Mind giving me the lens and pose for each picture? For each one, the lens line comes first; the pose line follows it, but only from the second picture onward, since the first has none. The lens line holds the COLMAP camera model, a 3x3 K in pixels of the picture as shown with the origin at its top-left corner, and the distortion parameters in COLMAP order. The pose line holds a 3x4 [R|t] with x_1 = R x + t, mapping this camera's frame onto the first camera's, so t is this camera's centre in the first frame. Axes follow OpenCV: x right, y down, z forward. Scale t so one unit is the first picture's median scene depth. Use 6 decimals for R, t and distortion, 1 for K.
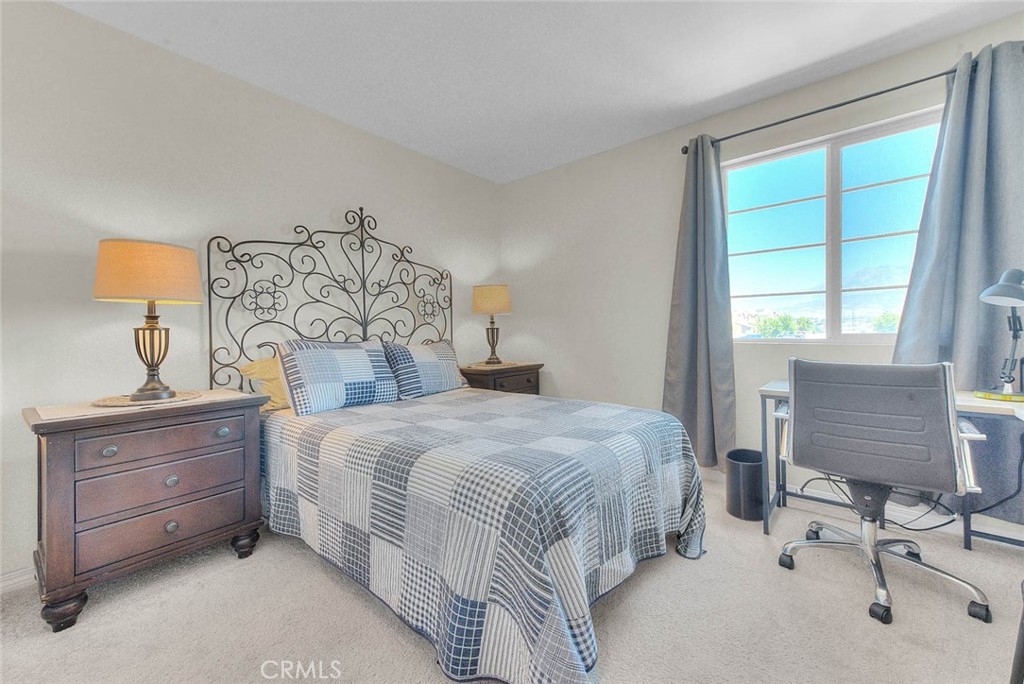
lens RADIAL K [[403.9, 0, 513.0], [0, 403.9, 341.9], [0, 0, 1]] dist [0.020166, -0.000042]
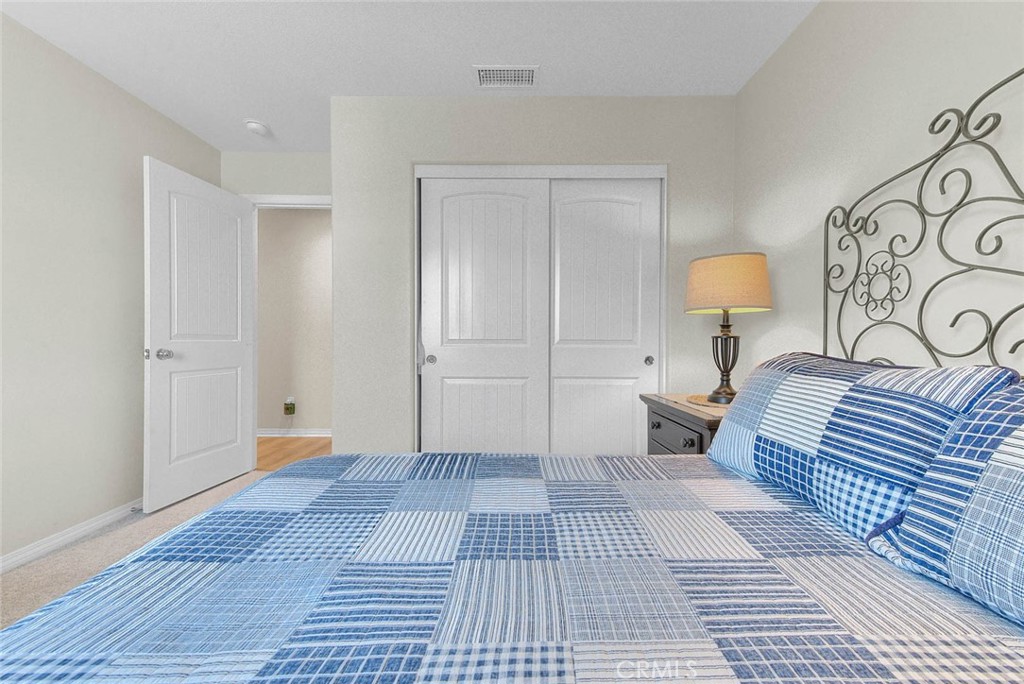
lens RADIAL K [[403.9, 0, 513.0], [0, 403.9, 341.9], [0, 0, 1]] dist [0.020166, -0.000042]
pose [[-0.756062, 0.012687, -0.654377, 0.177286], [-0.009149, 0.999510, 0.029948, -0.035416], [0.654436, 0.028629, -0.755575, 1.115748]]
